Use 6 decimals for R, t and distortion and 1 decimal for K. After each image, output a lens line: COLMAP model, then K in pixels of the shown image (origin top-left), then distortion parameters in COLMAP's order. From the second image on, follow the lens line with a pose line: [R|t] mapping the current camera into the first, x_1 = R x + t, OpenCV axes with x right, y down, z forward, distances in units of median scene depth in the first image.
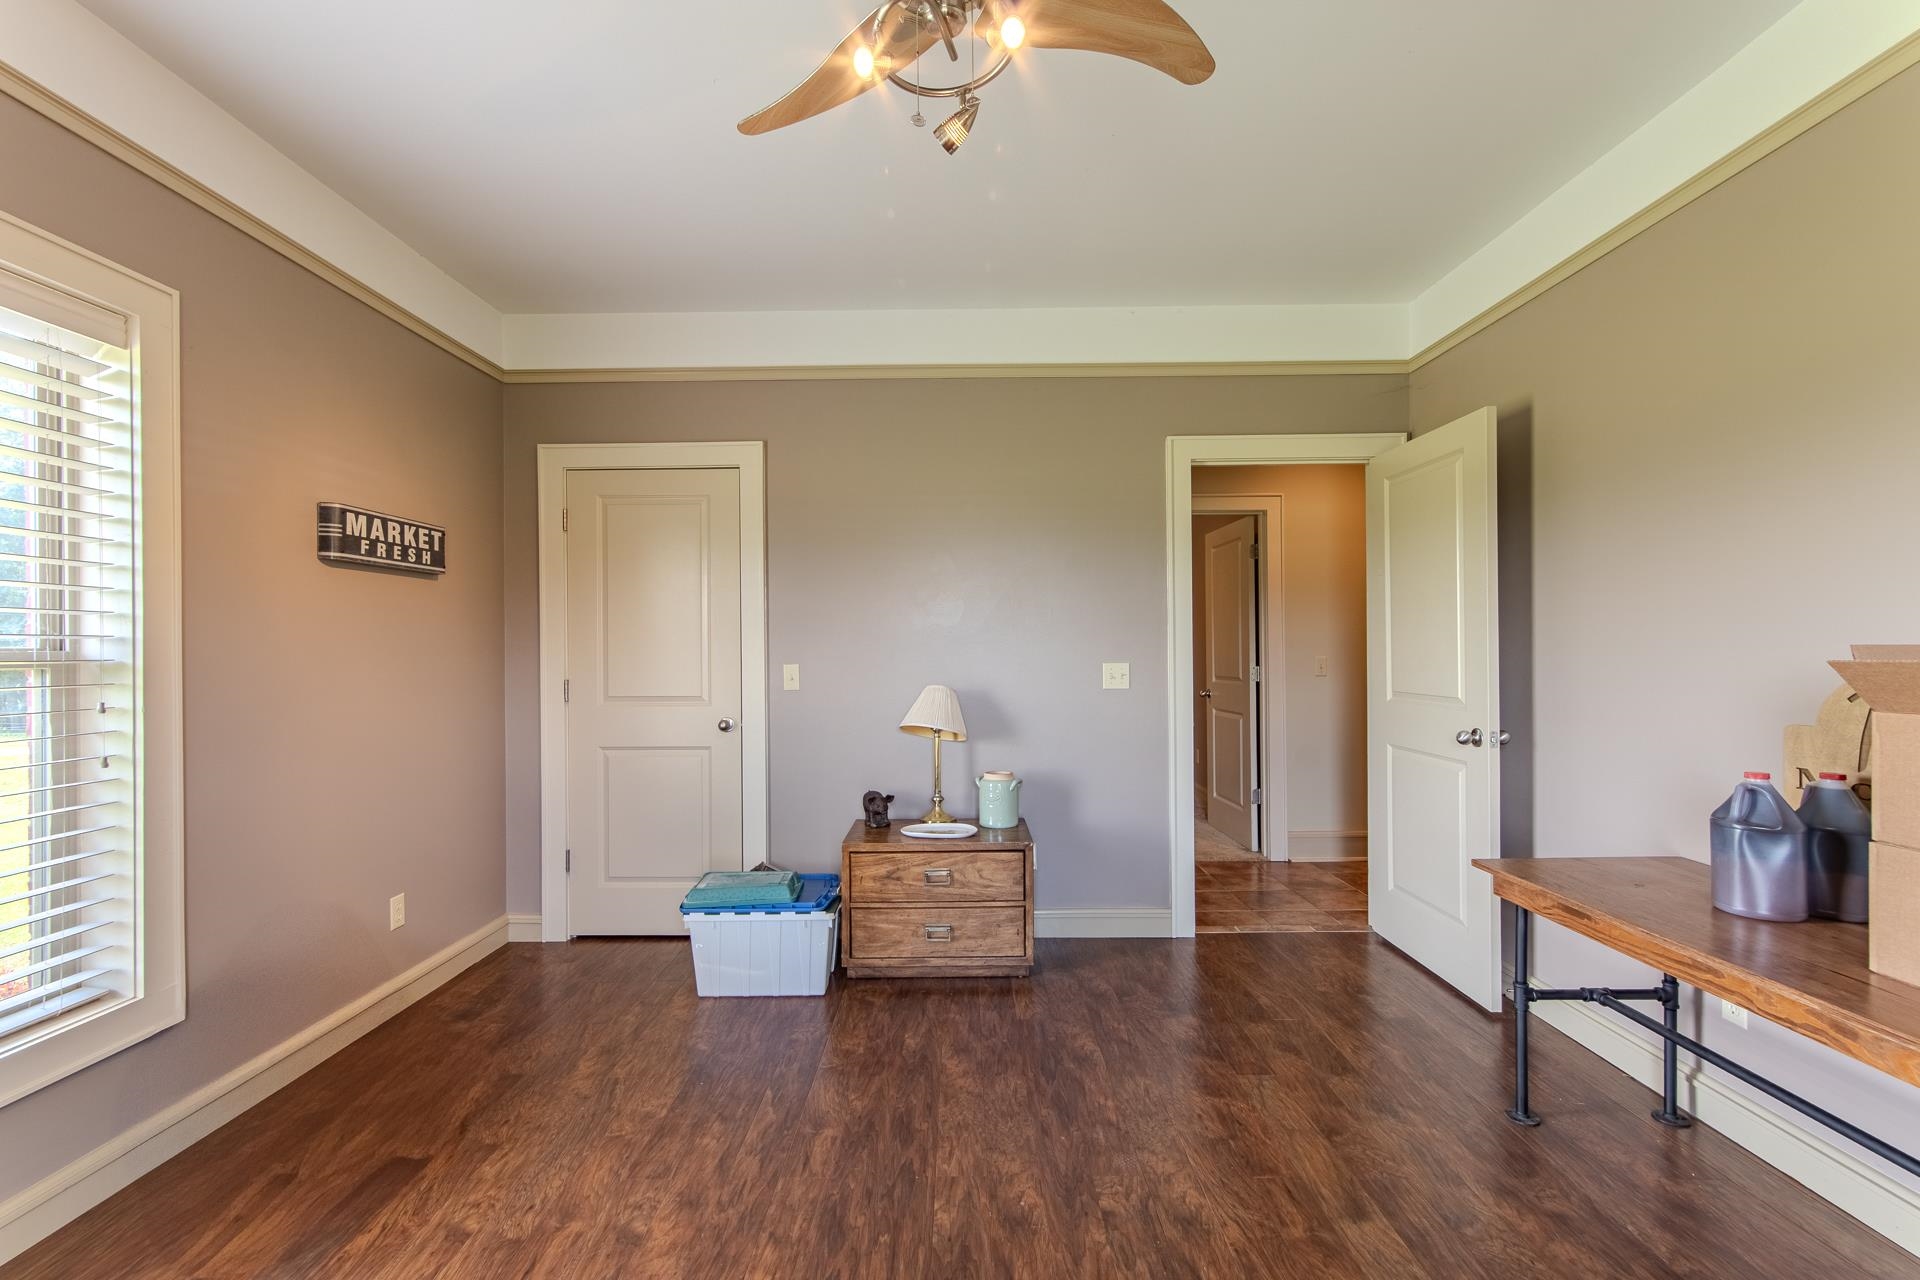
lens RADIAL K [[836.3, 0, 965.7], [0, 836.3, 645.3], [0, 0, 1]] dist [0.000367, 0.000160]
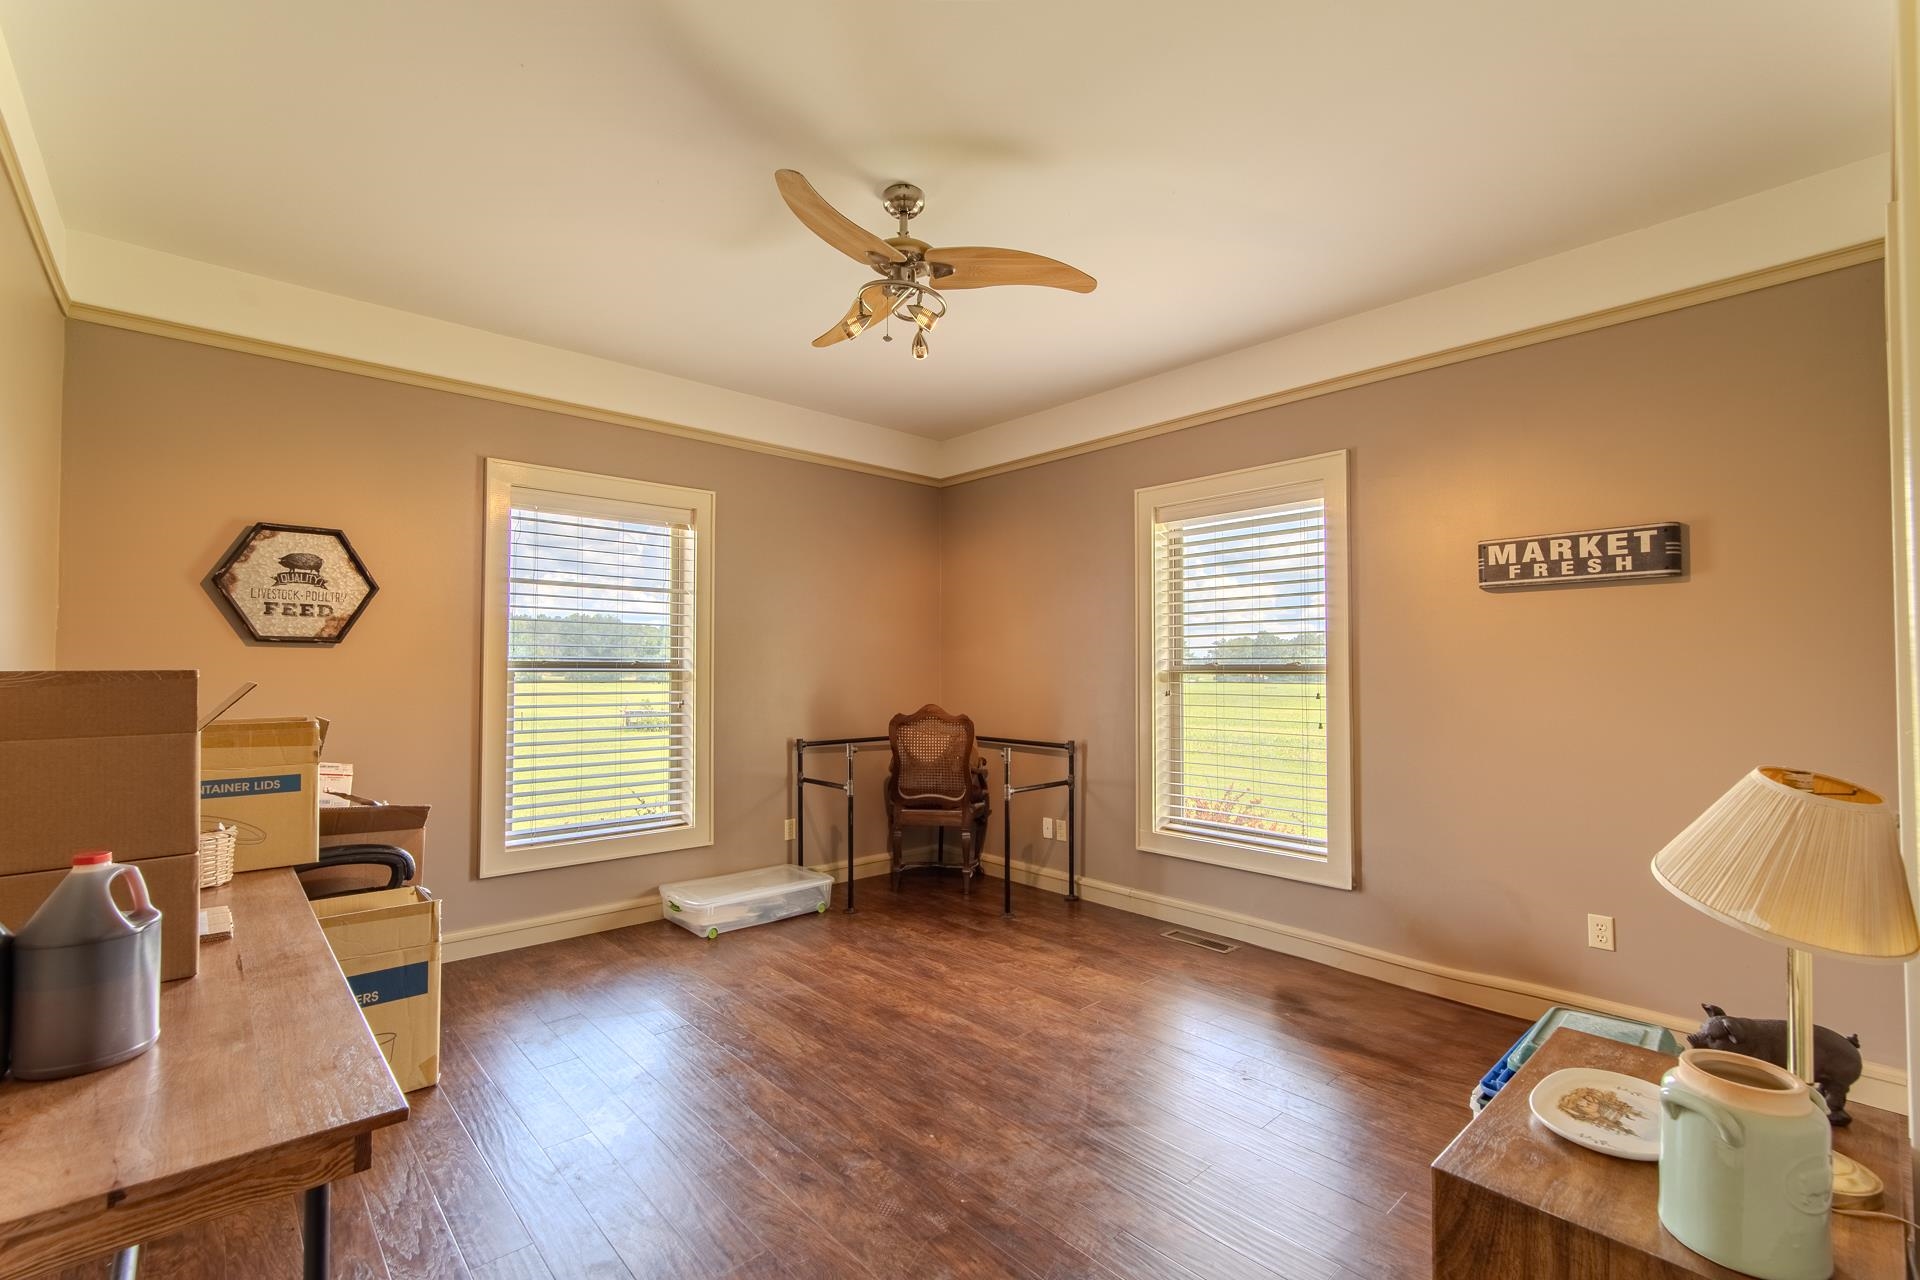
lens RADIAL K [[836.3, 0, 965.2], [0, 836.3, 648.2], [0, 0, 1]] dist [0.000367, 0.000160]
pose [[-0.731023, 0.000614, -0.682352, 0.558397], [0.016691, 0.999716, -0.016983, -0.008094], [0.682148, -0.023804, -0.730826, 1.262285]]
